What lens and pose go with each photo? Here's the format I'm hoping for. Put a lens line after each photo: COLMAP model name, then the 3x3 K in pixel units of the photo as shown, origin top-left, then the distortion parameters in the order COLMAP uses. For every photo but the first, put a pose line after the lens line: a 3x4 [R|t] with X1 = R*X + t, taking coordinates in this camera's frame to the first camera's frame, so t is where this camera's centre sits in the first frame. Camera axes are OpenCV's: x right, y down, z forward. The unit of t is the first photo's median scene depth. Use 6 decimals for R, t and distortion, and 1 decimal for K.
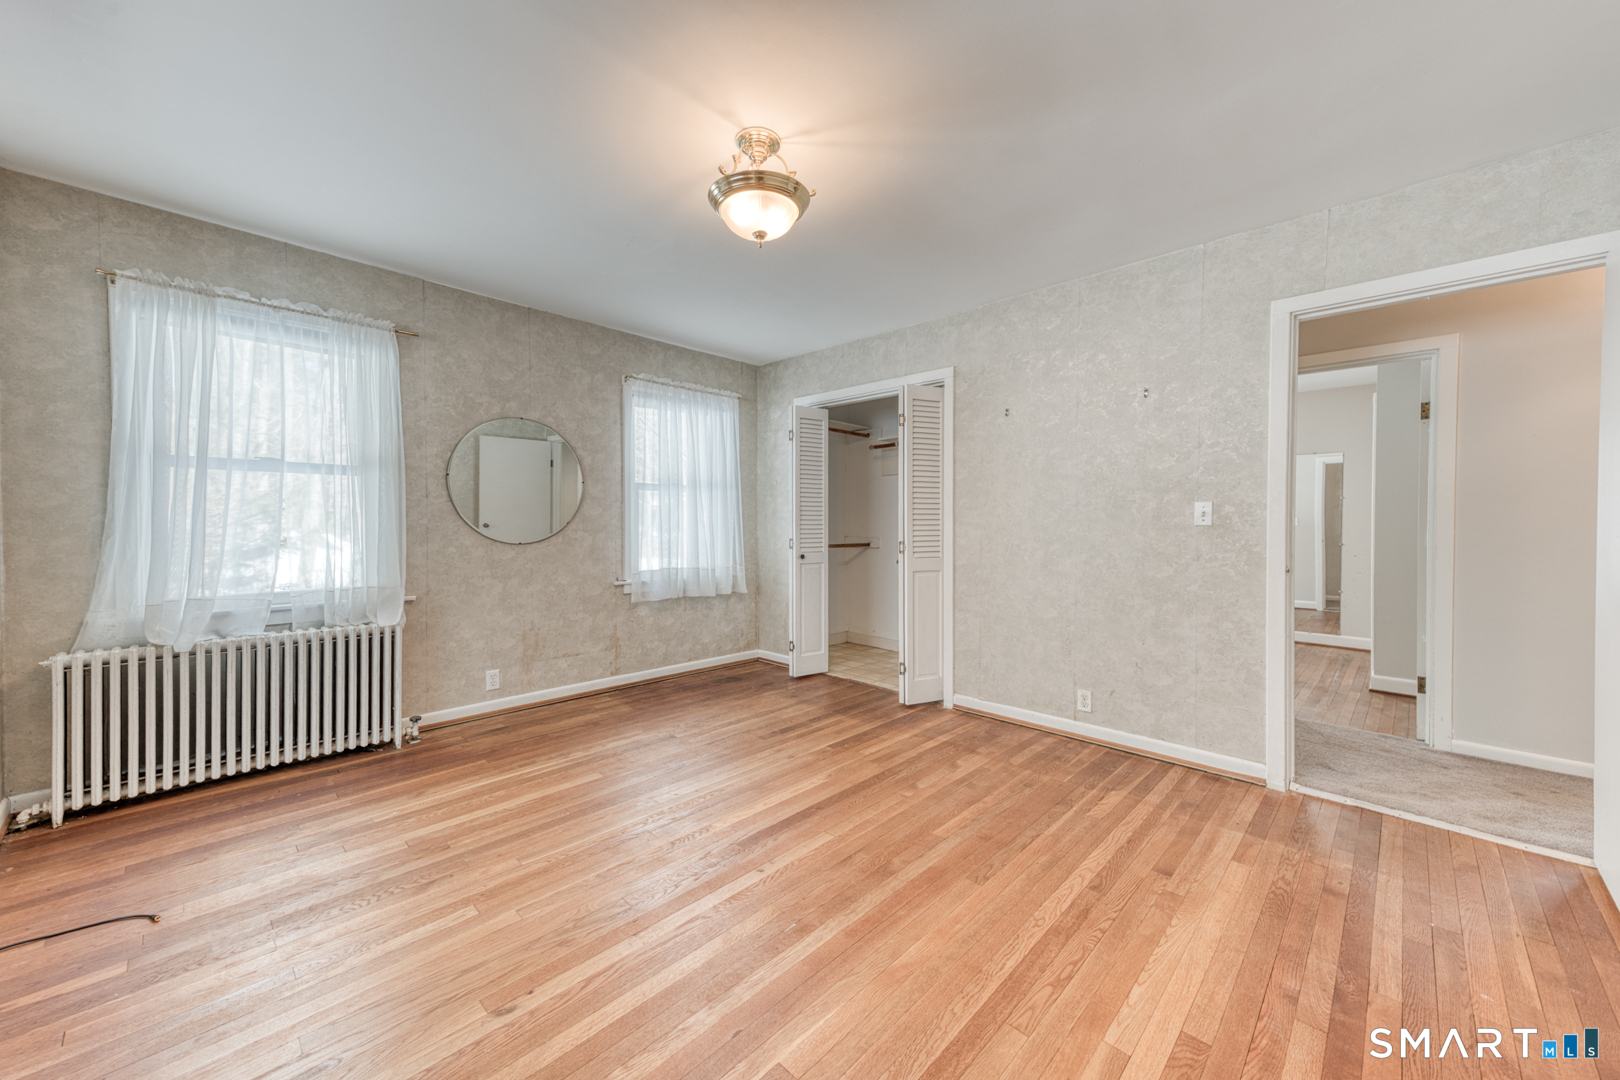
lens RADIAL K [[567.6, 0, 804.3], [0, 567.6, 531.0], [0, 0, 1]] dist [0.021901, -0.000170]
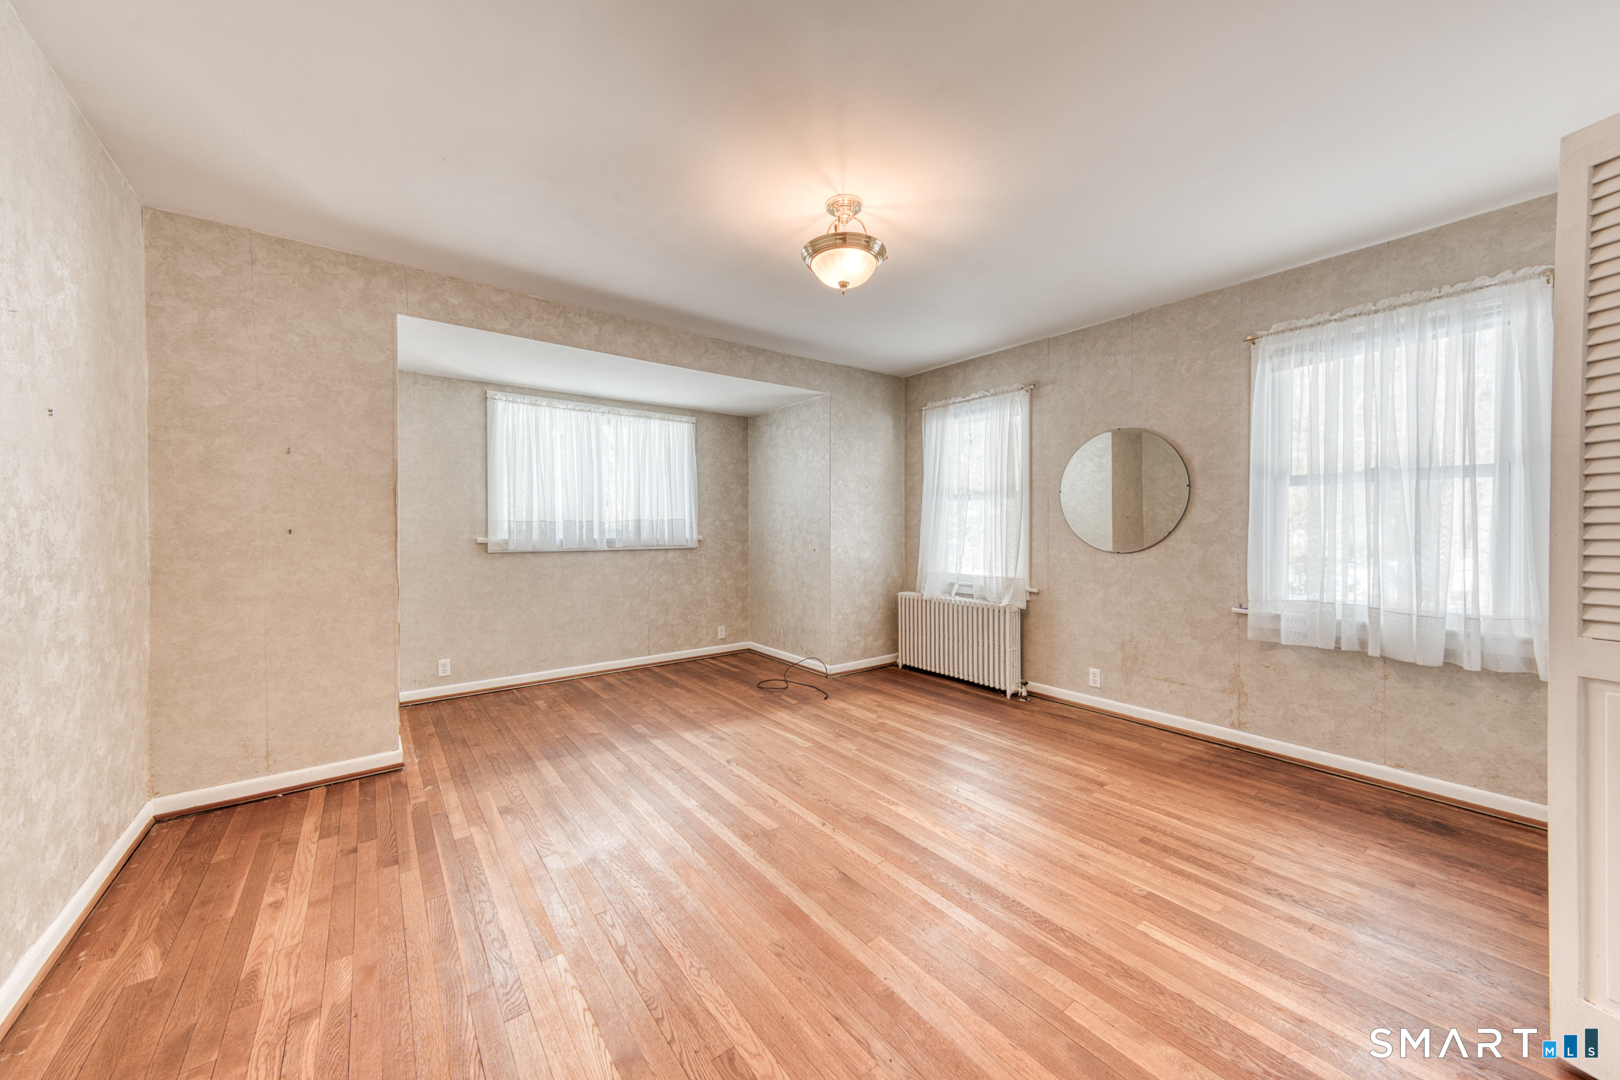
lens RADIAL K [[567.6, 0, 804.3], [0, 567.6, 531.0], [0, 0, 1]] dist [0.021901, -0.000170]
pose [[-0.107089, -0.000265, -0.994249, 0.590930], [-0.016290, 0.999866, 0.001488, -0.008942], [0.994116, 0.016355, -0.107079, 0.573632]]
